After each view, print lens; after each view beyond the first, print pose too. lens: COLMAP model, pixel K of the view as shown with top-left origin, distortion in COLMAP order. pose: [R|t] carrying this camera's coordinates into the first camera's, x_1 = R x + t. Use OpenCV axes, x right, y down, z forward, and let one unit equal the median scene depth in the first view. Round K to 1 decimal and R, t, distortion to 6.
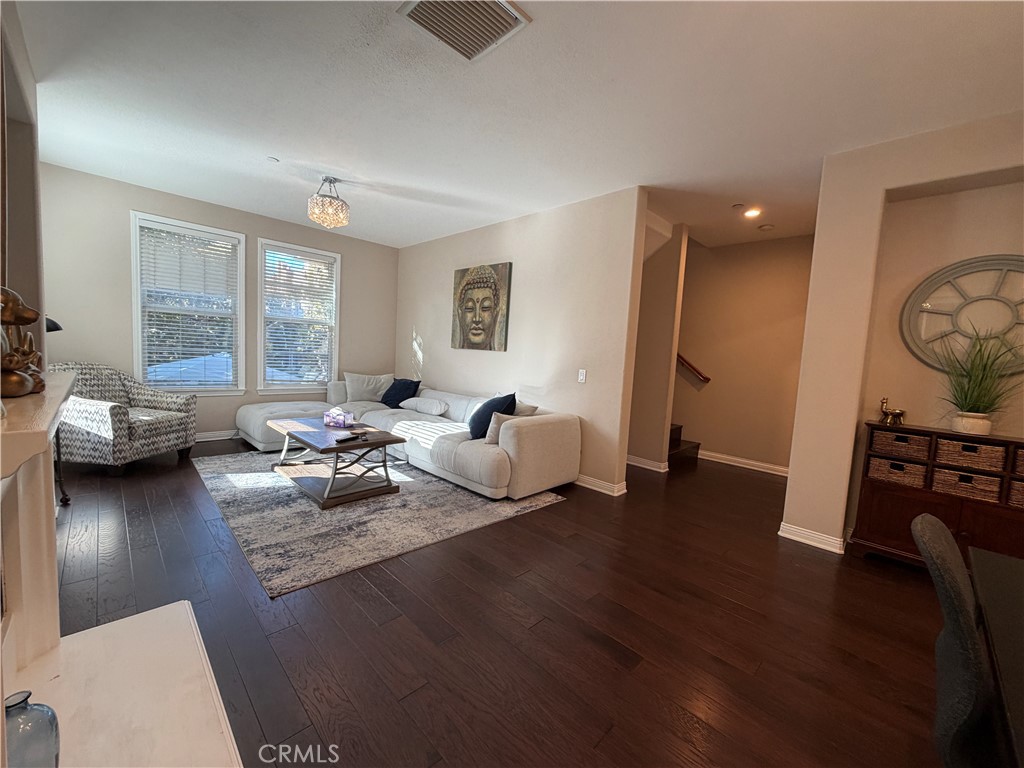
lens RADIAL K [[408.8, 0, 510.6], [0, 408.8, 384.2], [0, 0, 1]] dist [0.000416, 0.000436]
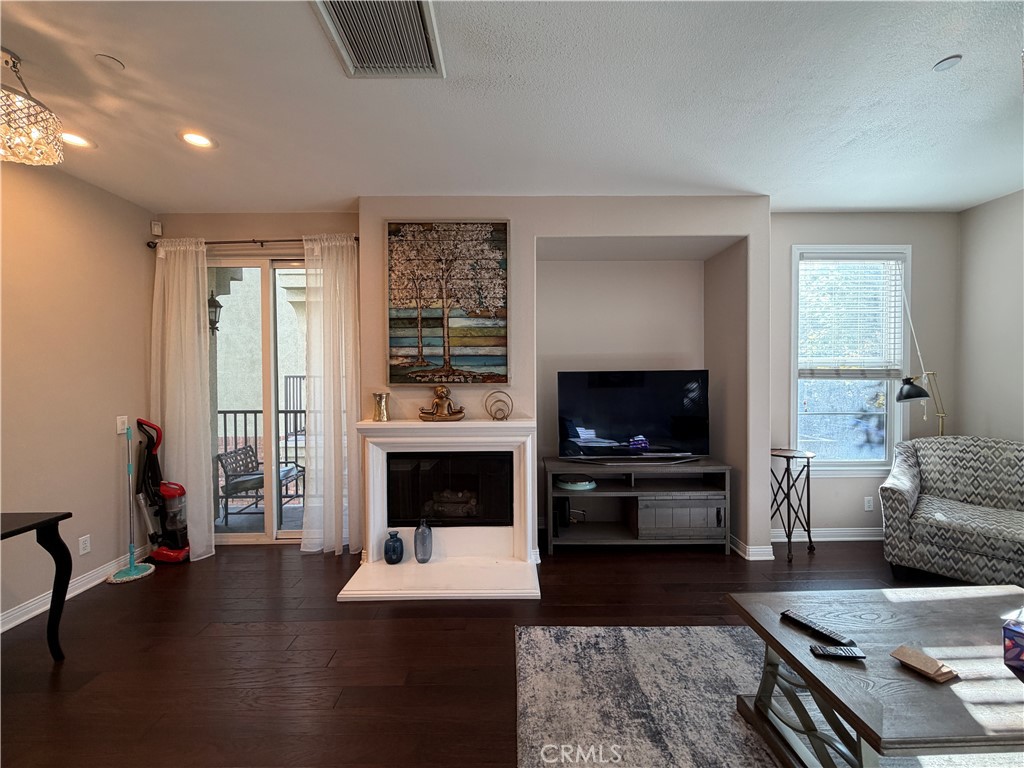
lens RADIAL K [[408.8, 0, 510.0], [0, 408.8, 382.5], [0, 0, 1]] dist [0.000416, 0.000436]
pose [[-0.697314, -0.039933, -0.715653, 0.142415], [-0.087911, 0.995673, 0.030101, -0.101986], [0.711355, 0.083904, -0.697807, 0.897724]]
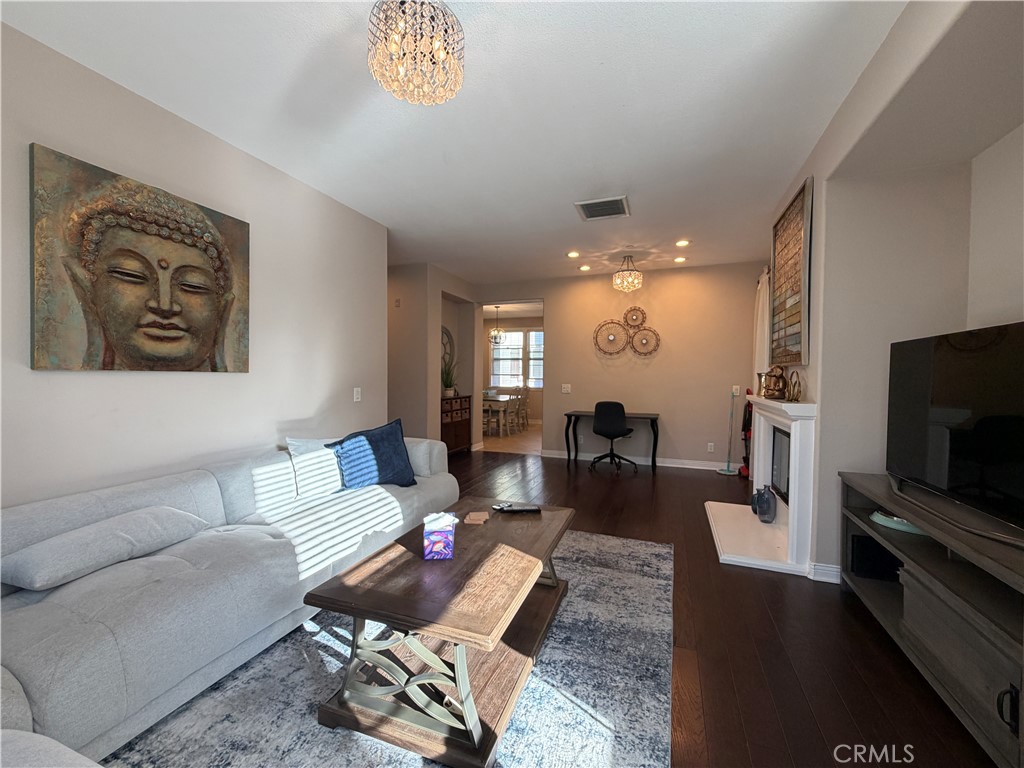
lens RADIAL K [[408.8, 0, 513.7], [0, 408.8, 379.2], [0, 0, 1]] dist [0.000416, 0.000436]
pose [[-0.412893, -0.068251, 0.908219, -0.869705], [0.041949, 0.994705, 0.093821, -0.134775], [-0.909813, 0.076837, -0.407843, 1.093799]]
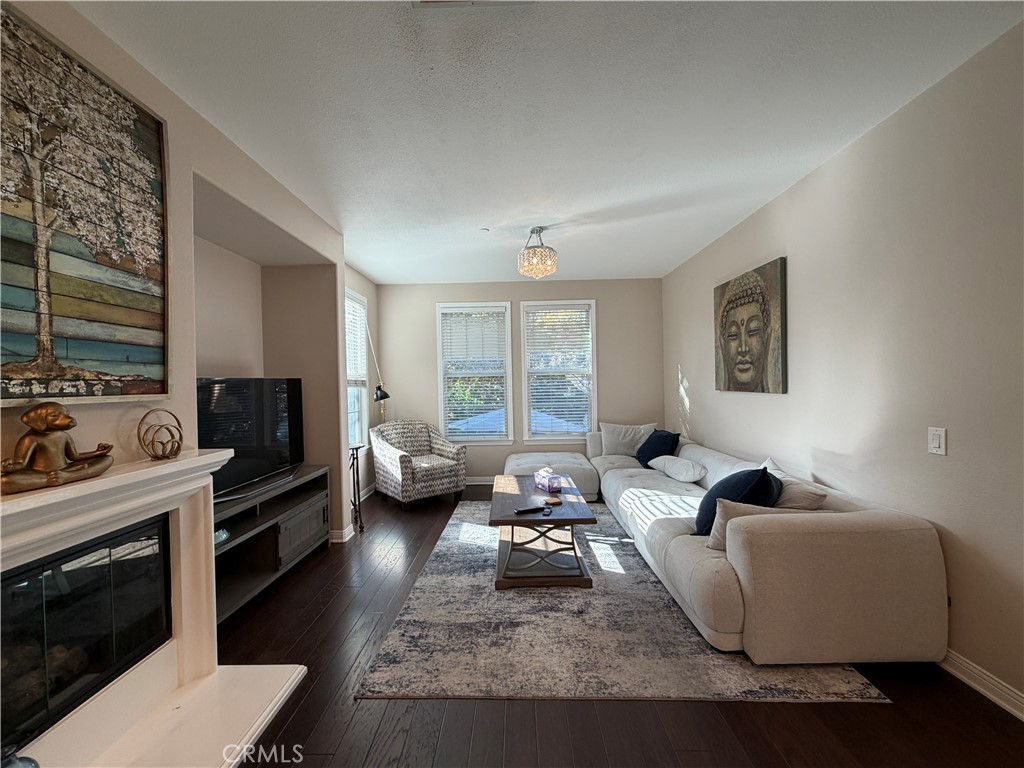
lens RADIAL K [[408.8, 0, 509.8], [0, 408.8, 383.5], [0, 0, 1]] dist [0.000416, 0.000436]
pose [[0.693562, -0.068353, -0.717147, 0.183011], [0.001331, 0.995608, -0.093606, -0.044650], [0.720396, 0.063967, 0.690607, 0.299314]]
